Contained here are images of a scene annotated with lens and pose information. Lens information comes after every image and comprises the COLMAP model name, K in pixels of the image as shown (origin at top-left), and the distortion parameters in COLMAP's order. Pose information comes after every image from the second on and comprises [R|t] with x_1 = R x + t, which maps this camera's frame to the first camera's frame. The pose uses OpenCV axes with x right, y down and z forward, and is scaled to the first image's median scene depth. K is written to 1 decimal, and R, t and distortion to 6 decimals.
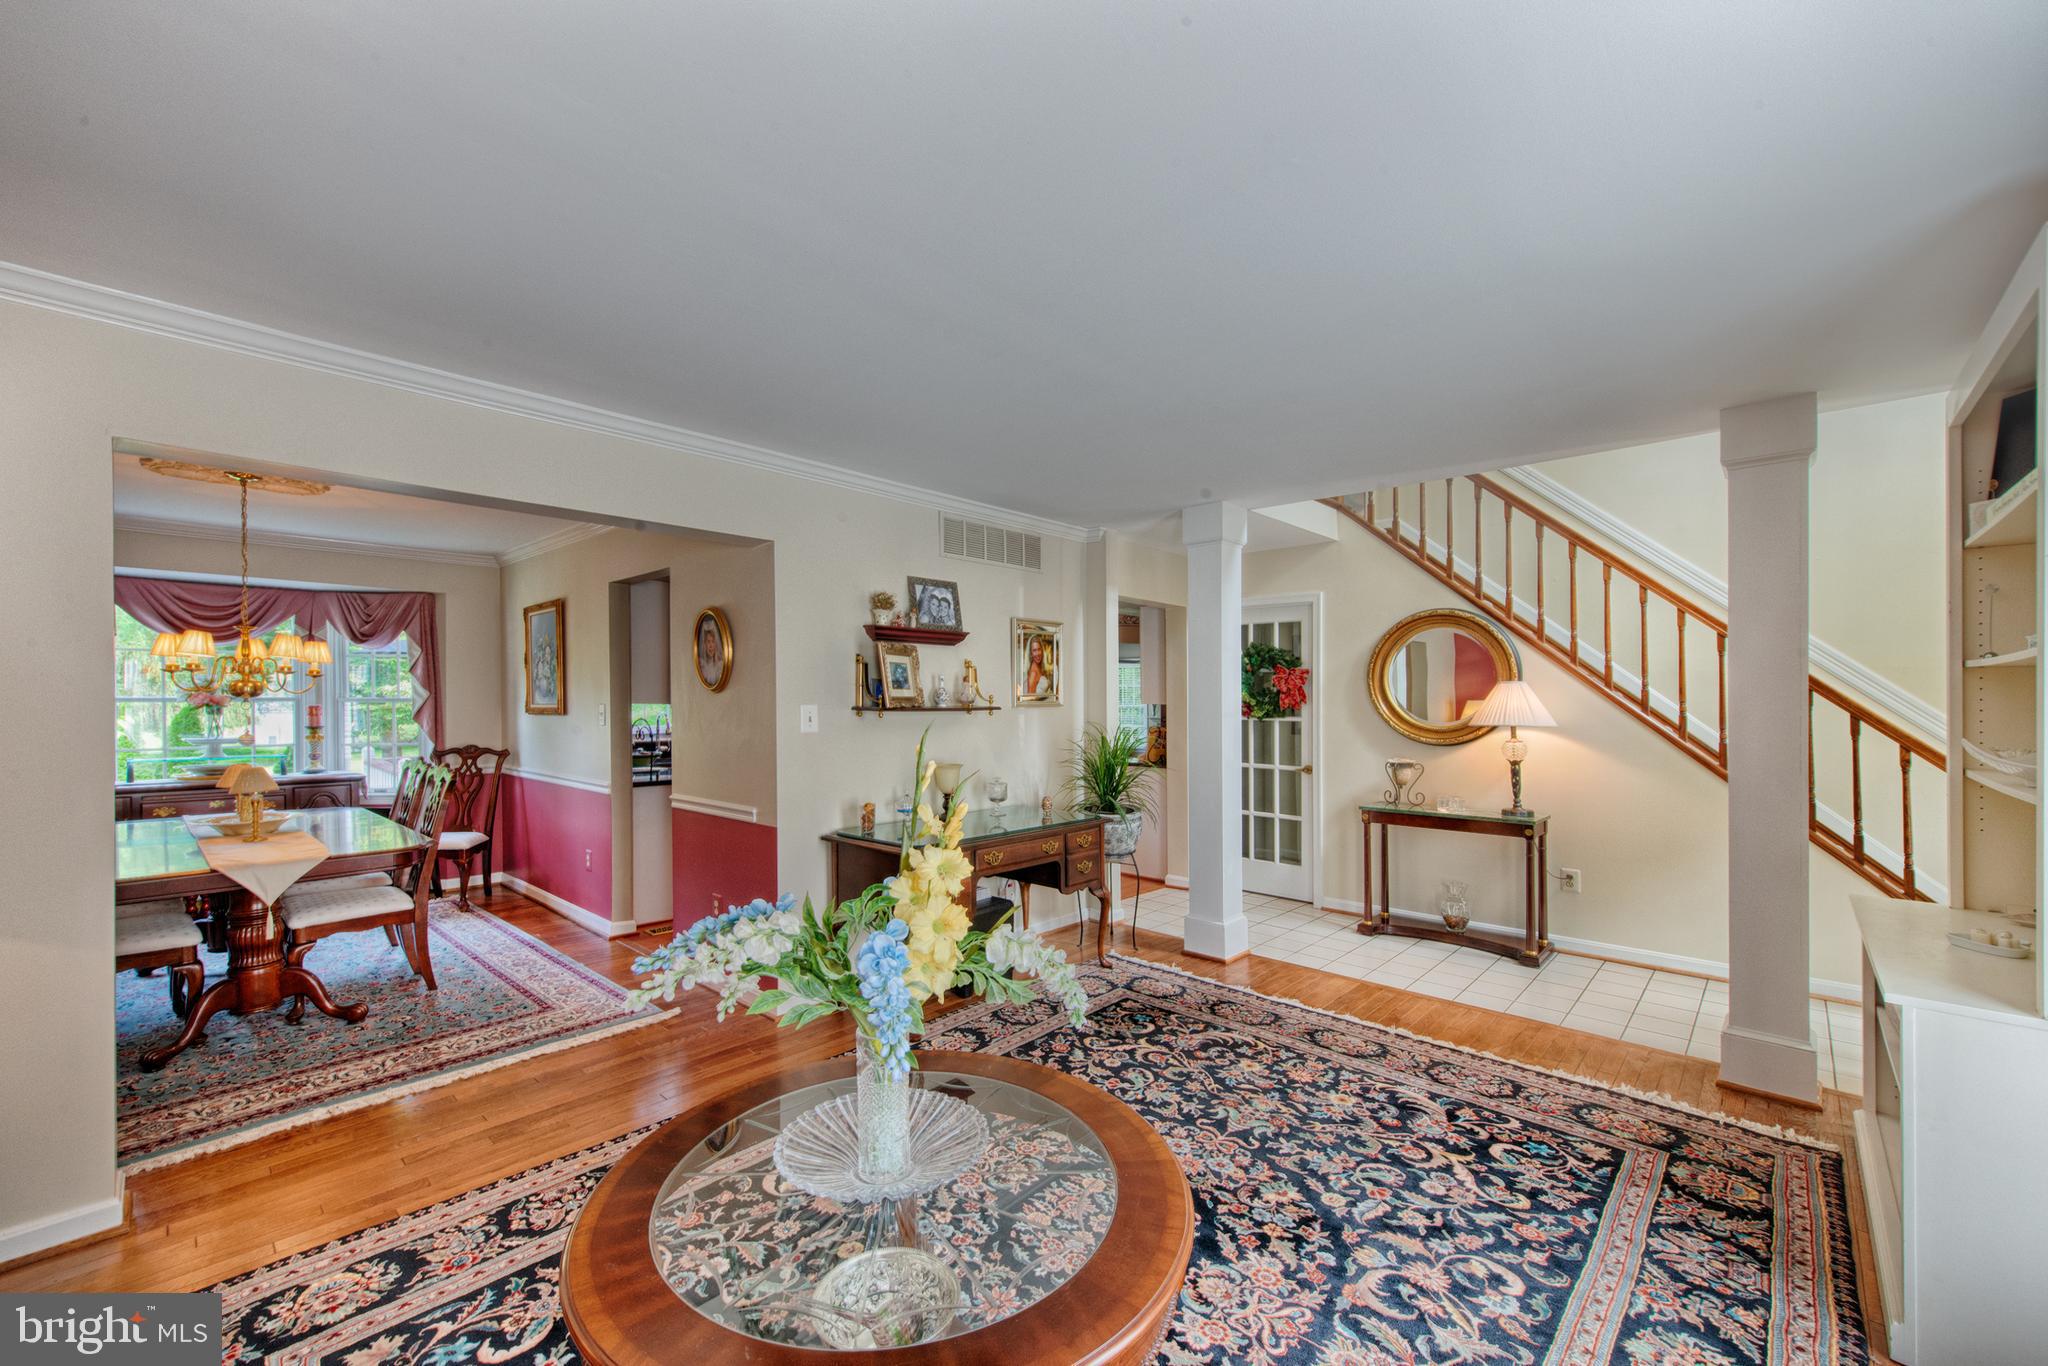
lens RADIAL K [[821.8, 0, 1029.9], [0, 821.8, 737.8], [0, 0, 1]] dist [-0.001539, -0.000220]
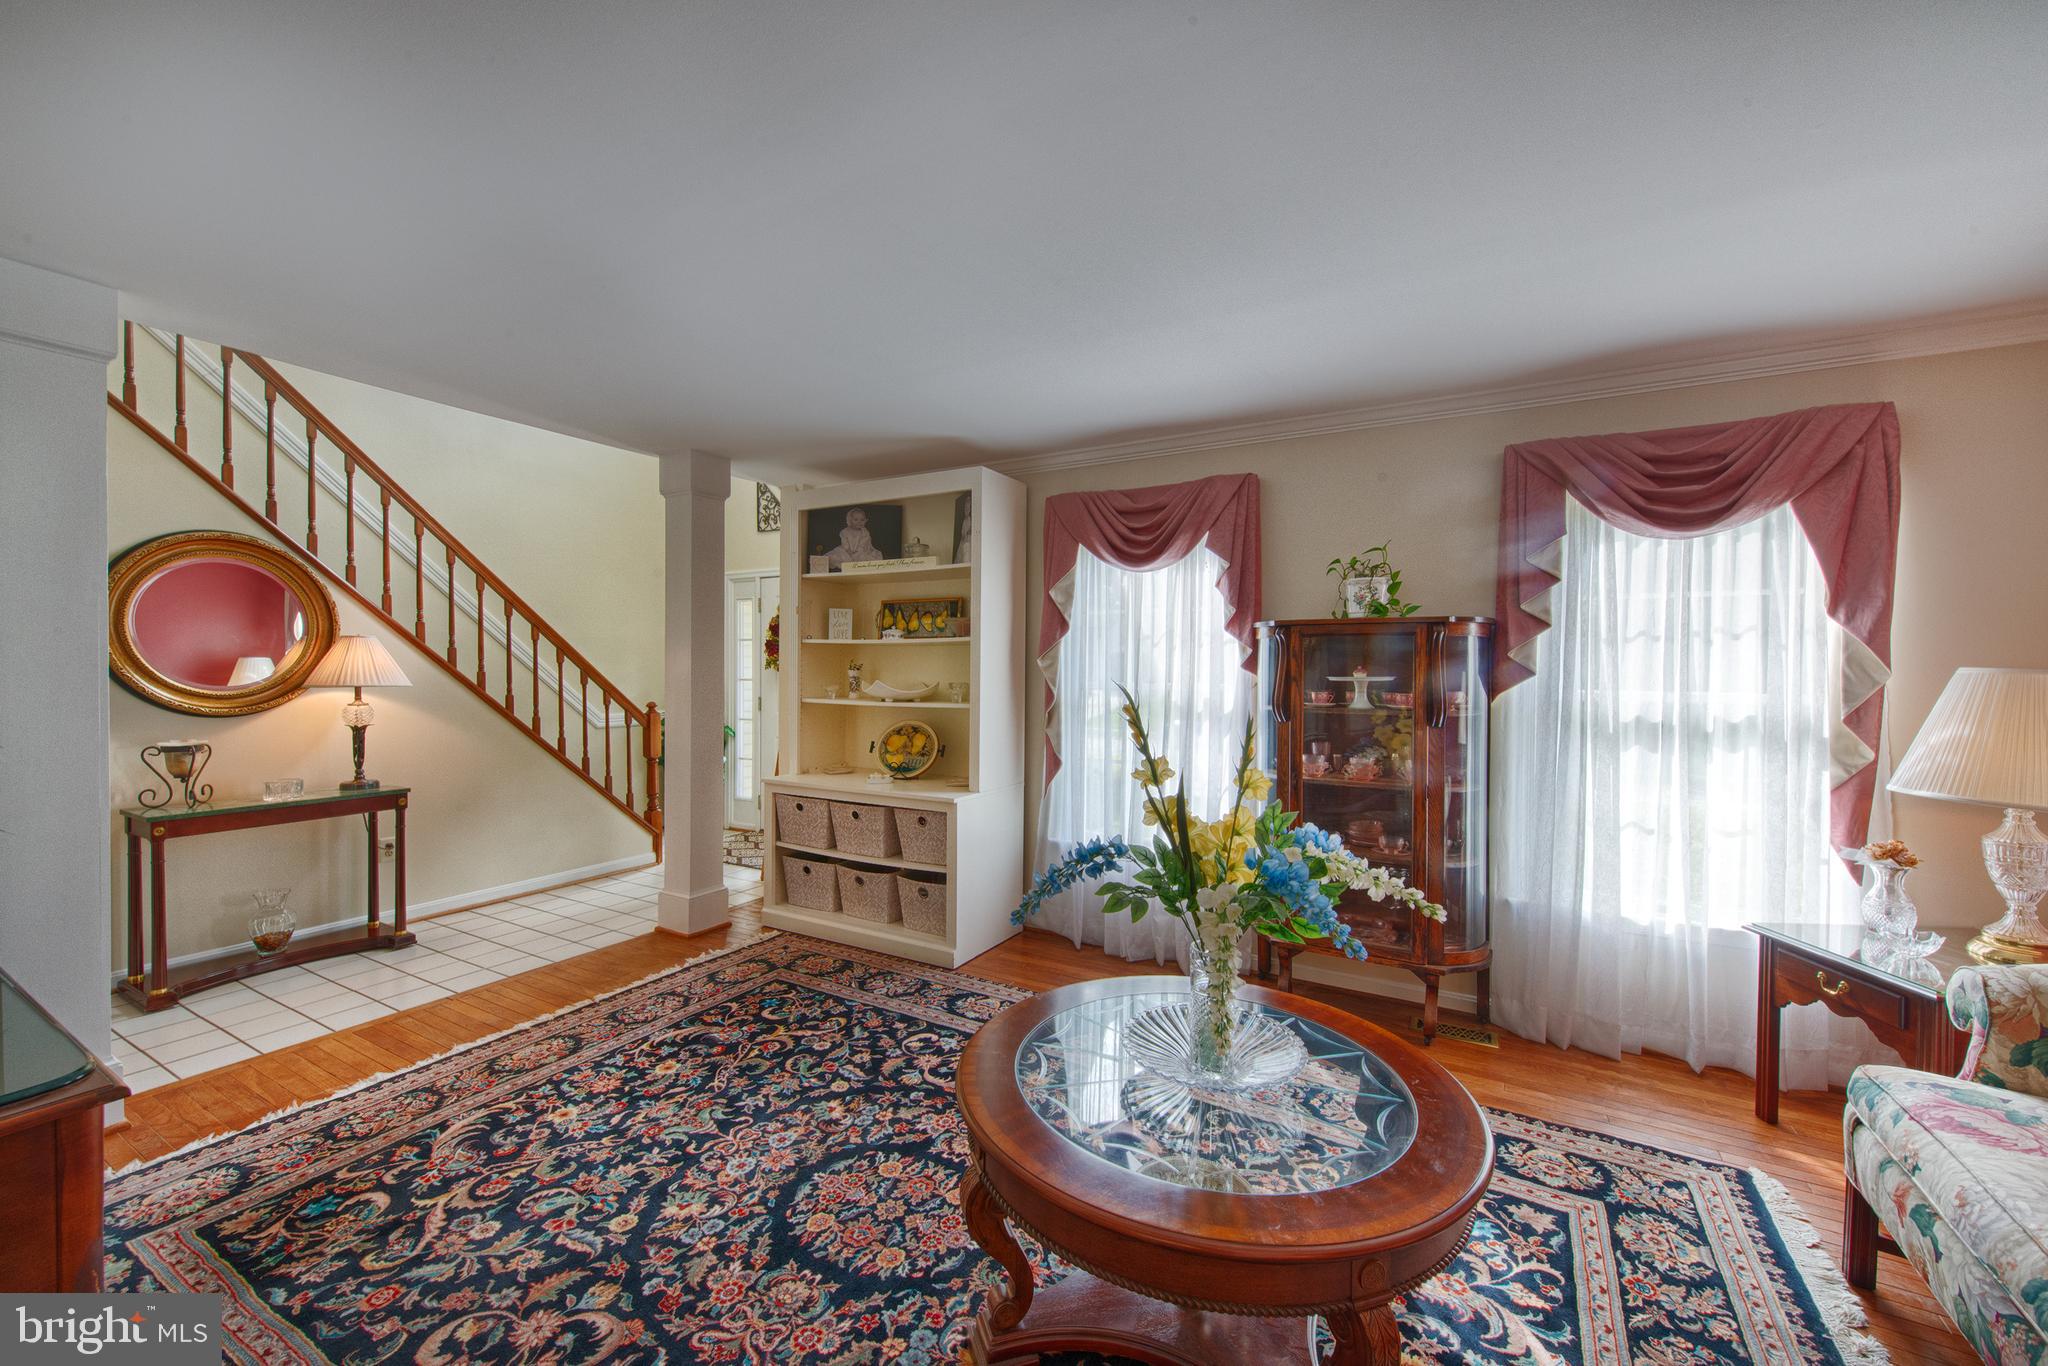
lens RADIAL K [[821.8, 0, 1018.5], [0, 821.8, 674.3], [0, 0, 1]] dist [-0.001539, -0.000220]
pose [[-0.223048, -0.014627, 0.974698, -0.601312], [0.039025, 0.998952, 0.023922, -0.029657], [-0.974026, 0.043373, -0.222243, 0.727663]]
